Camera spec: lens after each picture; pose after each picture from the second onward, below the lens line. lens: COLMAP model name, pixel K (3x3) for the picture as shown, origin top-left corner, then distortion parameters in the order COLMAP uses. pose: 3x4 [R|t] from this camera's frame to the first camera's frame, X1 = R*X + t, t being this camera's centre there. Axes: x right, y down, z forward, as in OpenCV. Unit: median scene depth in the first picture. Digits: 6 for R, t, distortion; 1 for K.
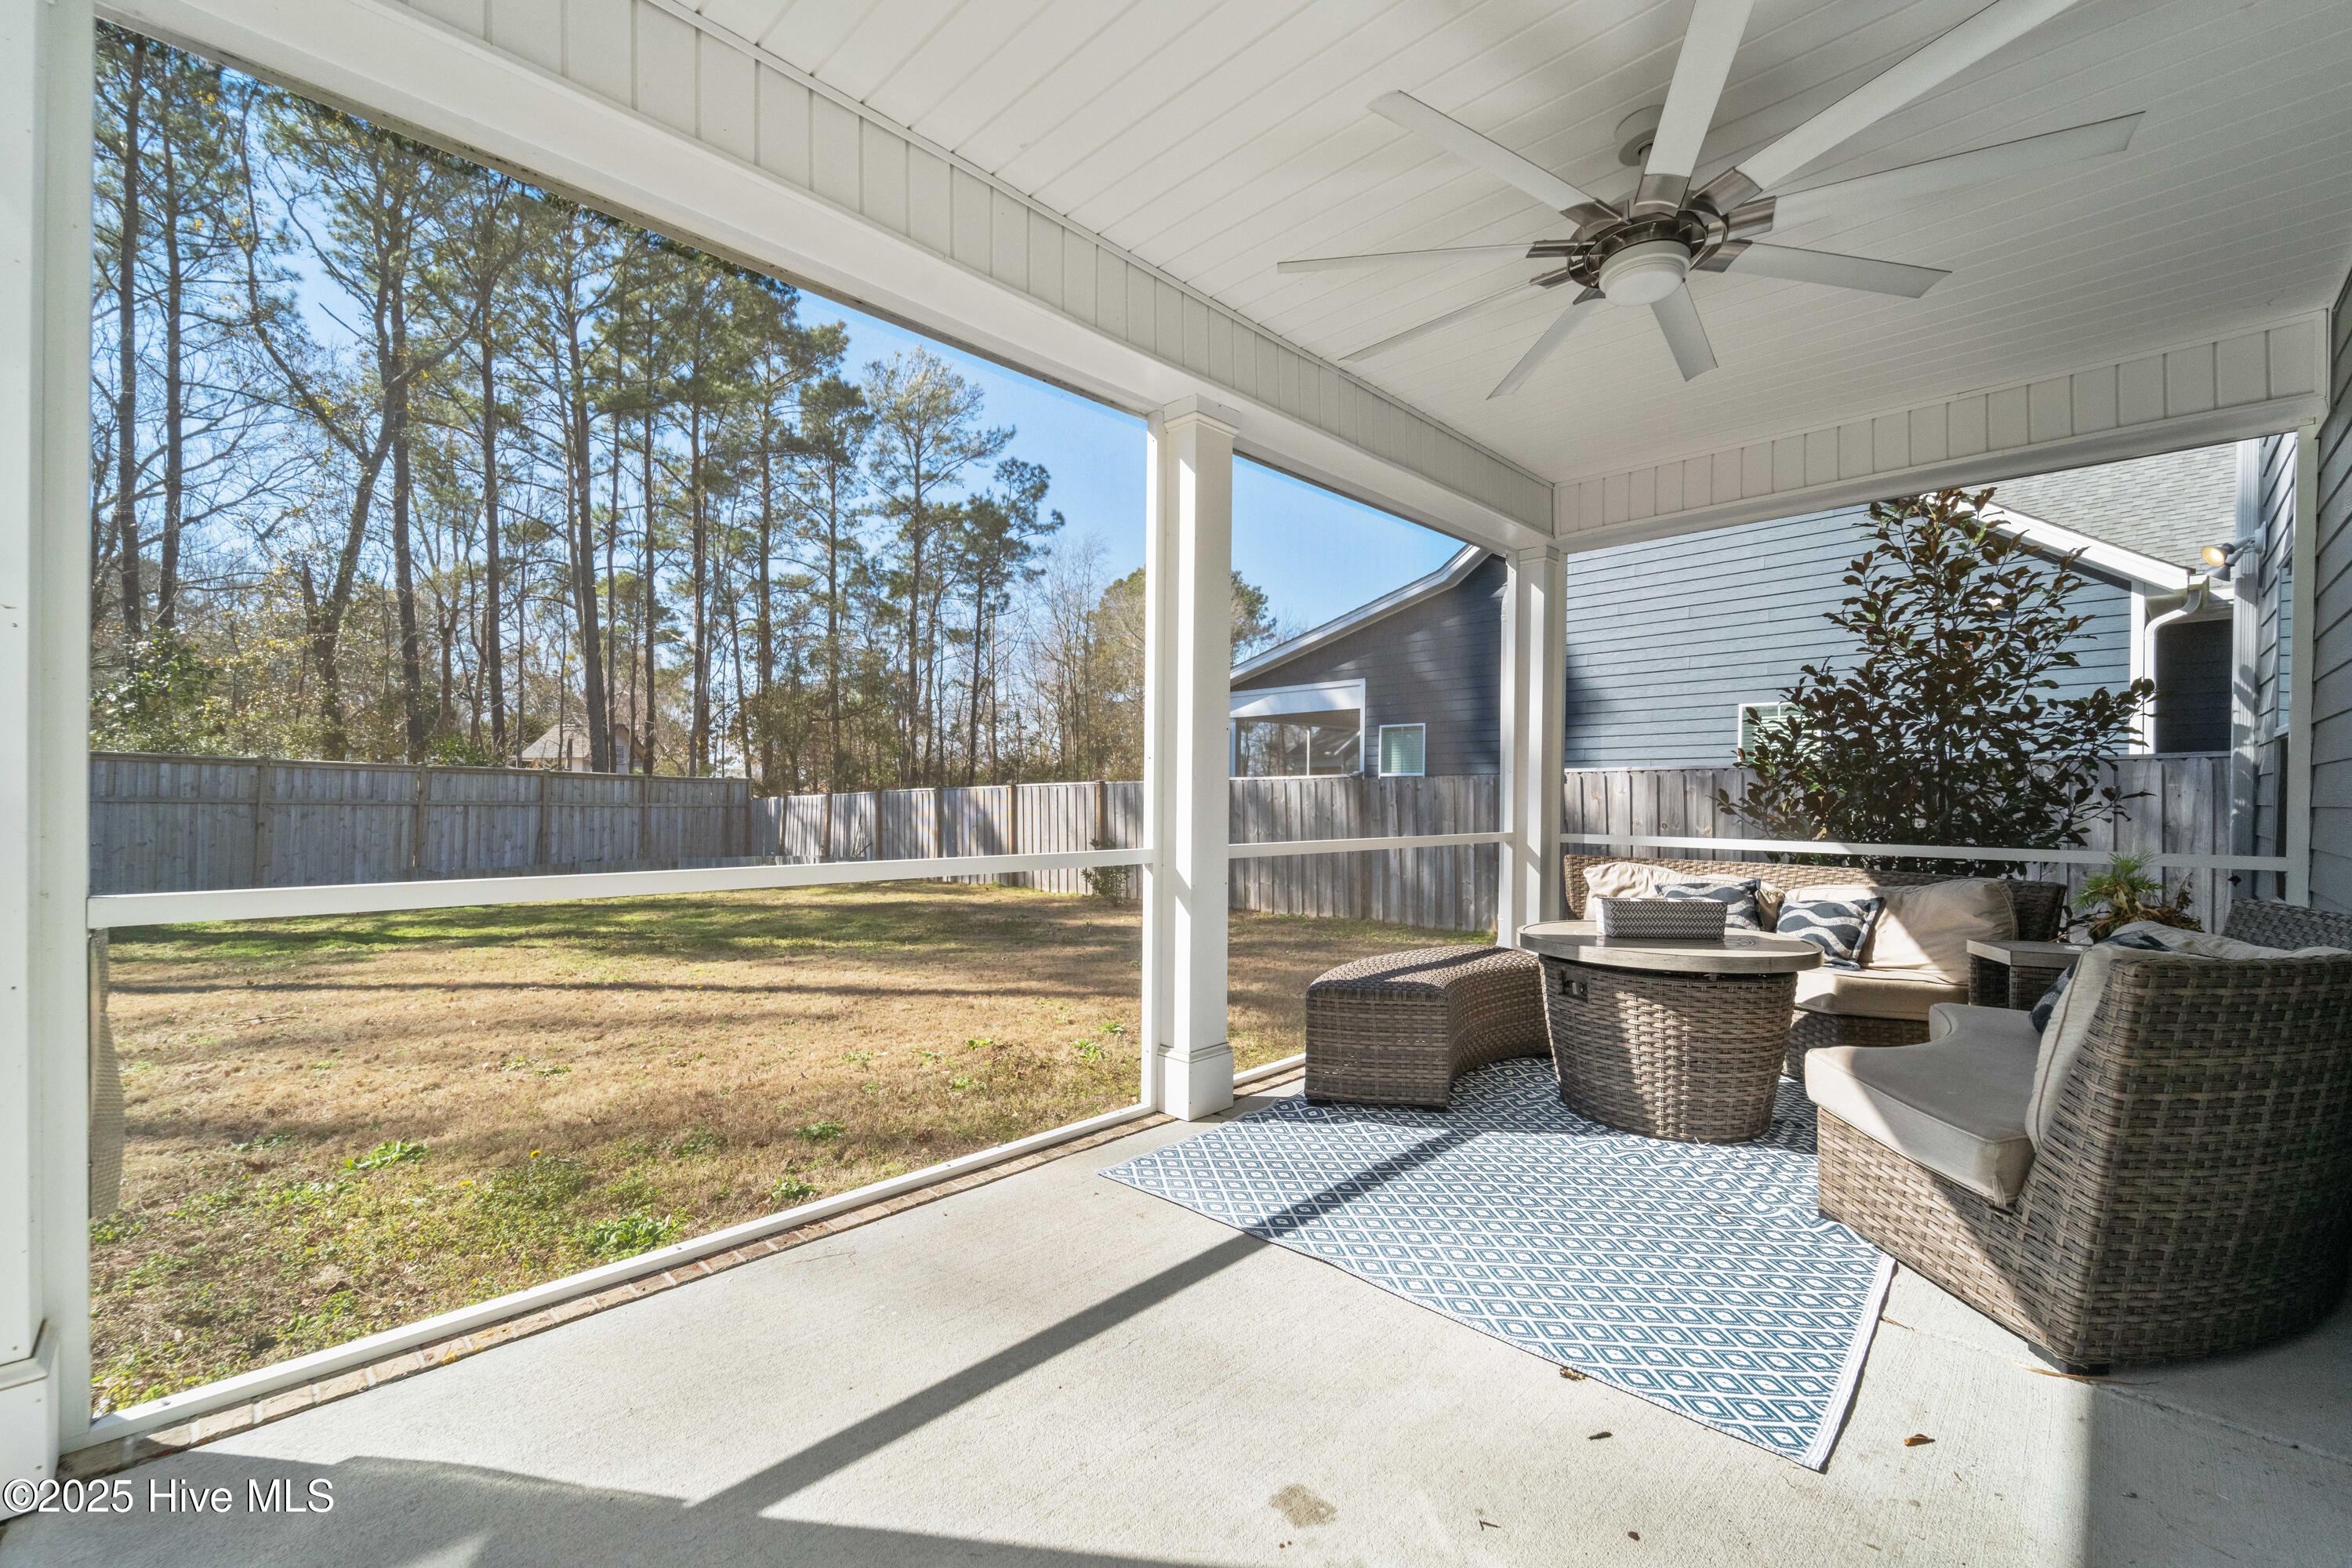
lens RADIAL K [[957.1, 0, 1169.6], [0, 957.1, 766.8], [0, 0, 1]] dist [0.002835, -0.003314]
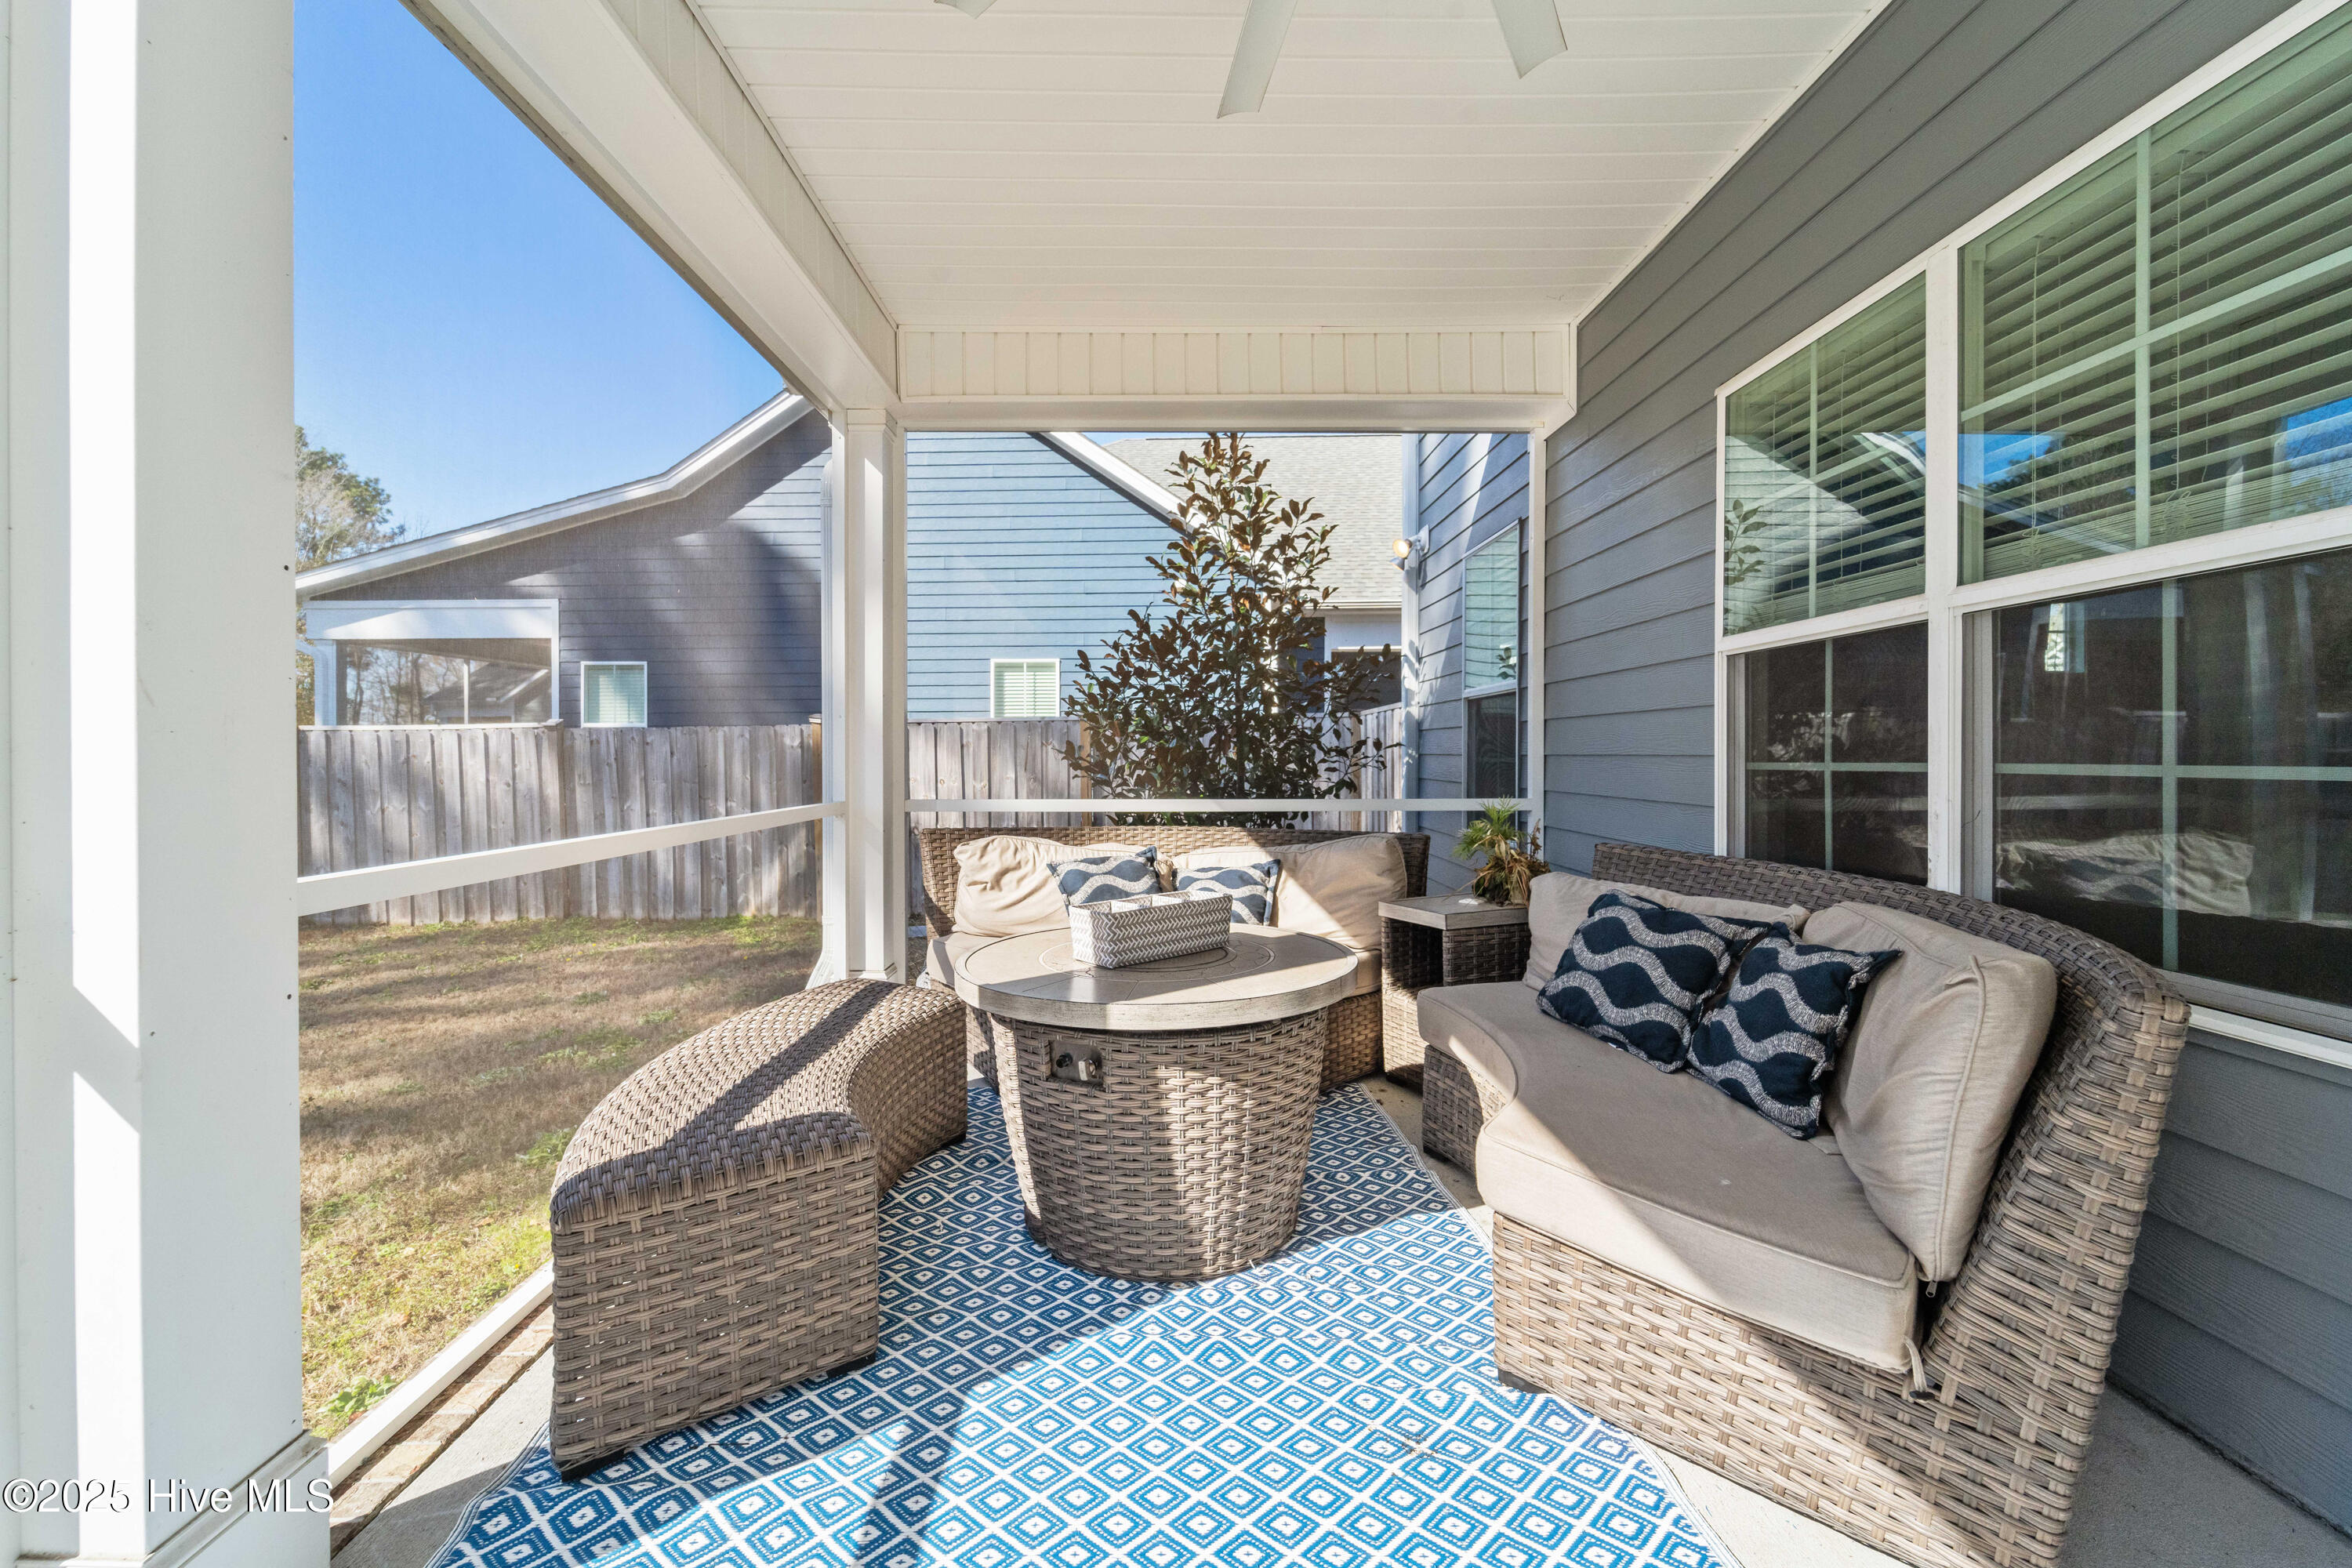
lens RADIAL K [[957.1, 0, 1169.6], [0, 957.1, 766.8], [0, 0, 1]] dist [0.002835, -0.003314]
pose [[0.709251, -0.018397, 0.704715, 0.038359], [-0.014521, 0.999066, 0.040696, 0.014827], [-0.704806, -0.039097, 0.708322, 0.473778]]
